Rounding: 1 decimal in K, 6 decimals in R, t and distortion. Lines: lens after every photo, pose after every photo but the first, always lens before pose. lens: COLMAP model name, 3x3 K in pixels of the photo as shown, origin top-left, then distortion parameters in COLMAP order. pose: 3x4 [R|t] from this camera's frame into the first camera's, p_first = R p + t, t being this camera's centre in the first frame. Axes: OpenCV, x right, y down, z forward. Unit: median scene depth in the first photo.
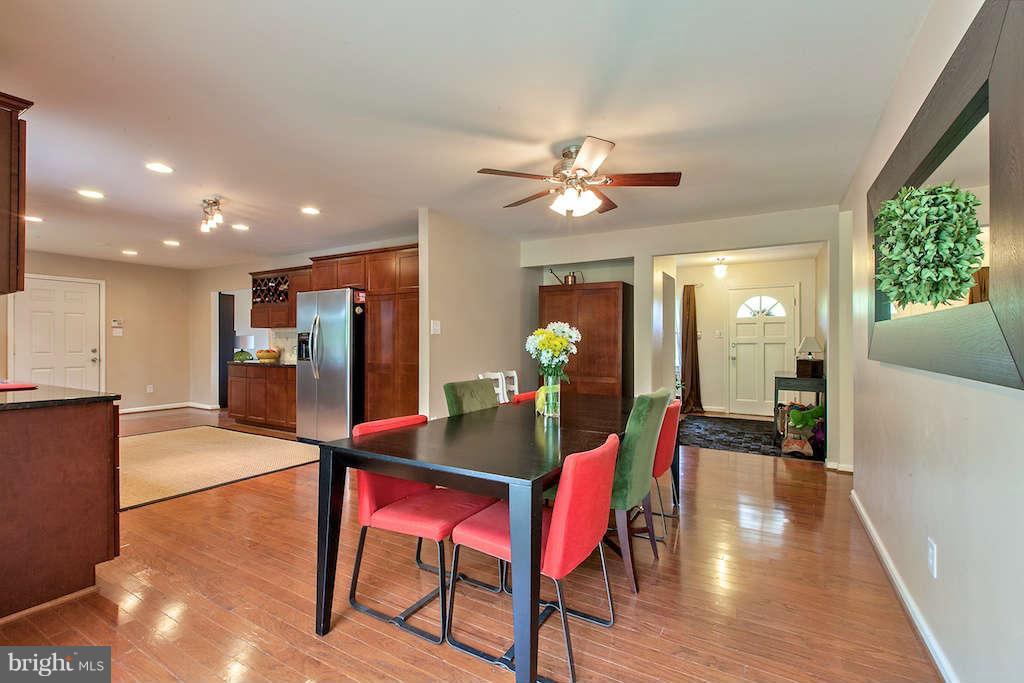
lens RADIAL K [[456.8, 0, 518.0], [0, 456.8, 341.7], [0, 0, 1]] dist [0.000298, 0.000209]
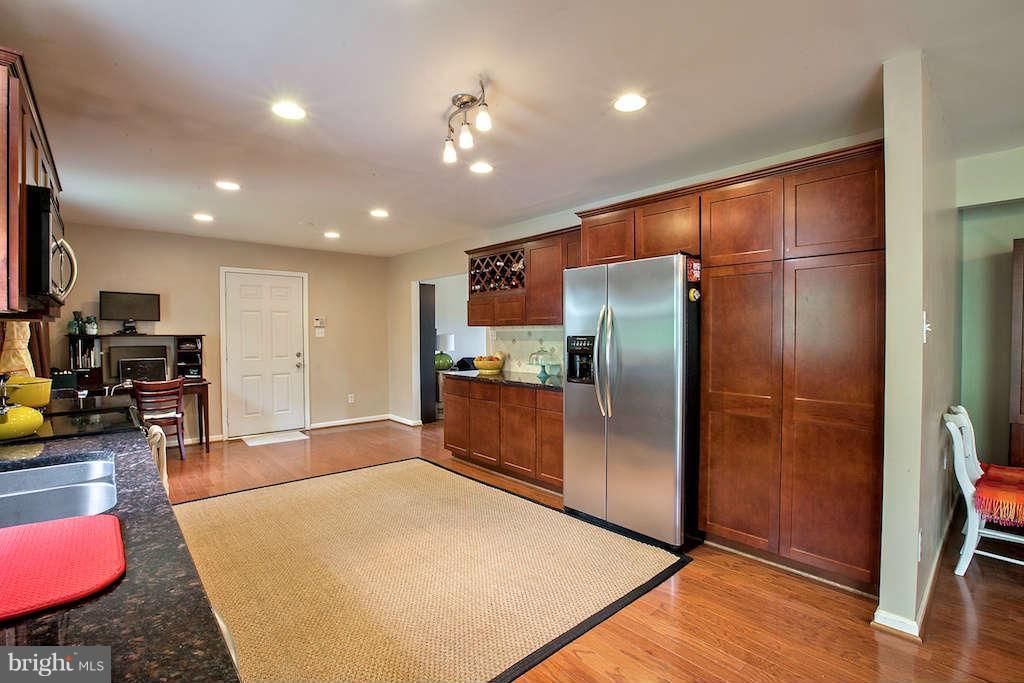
lens RADIAL K [[474.0, 0, 512.0], [0, 474.0, 341.5], [0, 0, 1]] dist [-0.043796, 0.000784]
pose [[0.947445, -0.000232, -0.319918, -0.287711], [0.006077, 0.999832, 0.017270, -0.019503], [0.319861, -0.018307, 0.947288, 0.317941]]
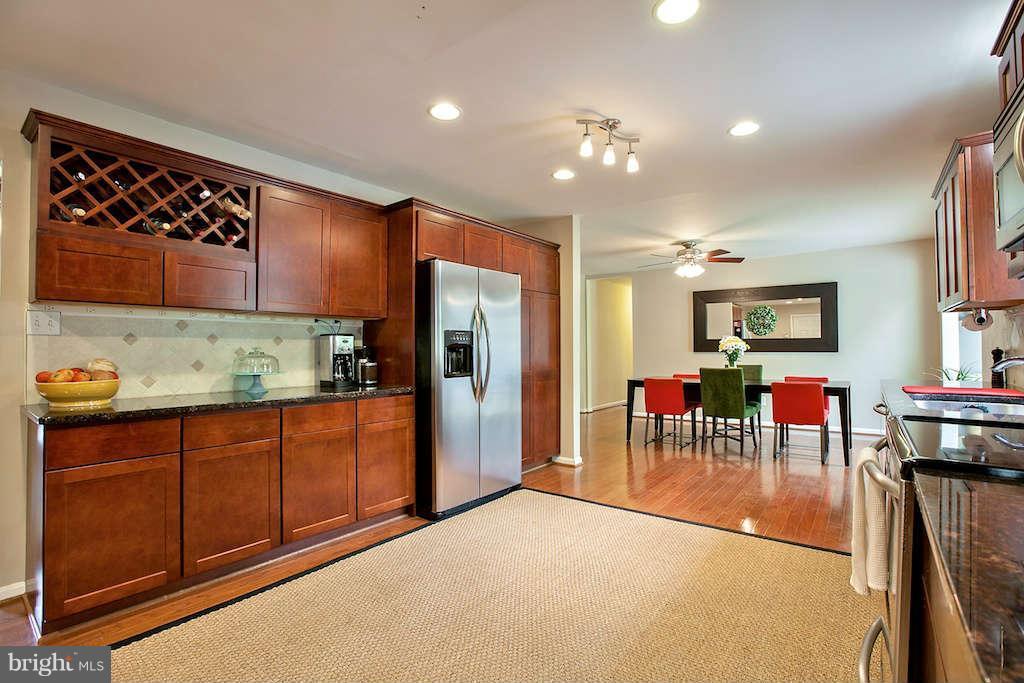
lens RADIAL K [[474.0, 0, 512.0], [0, 474.0, 341.5], [0, 0, 1]] dist [-0.043796, 0.000784]
pose [[0.131077, 0.014552, 0.991265, -0.868470], [0.002616, 0.999884, -0.015025, 0.002889], [-0.991369, 0.004563, 0.131024, 0.686485]]
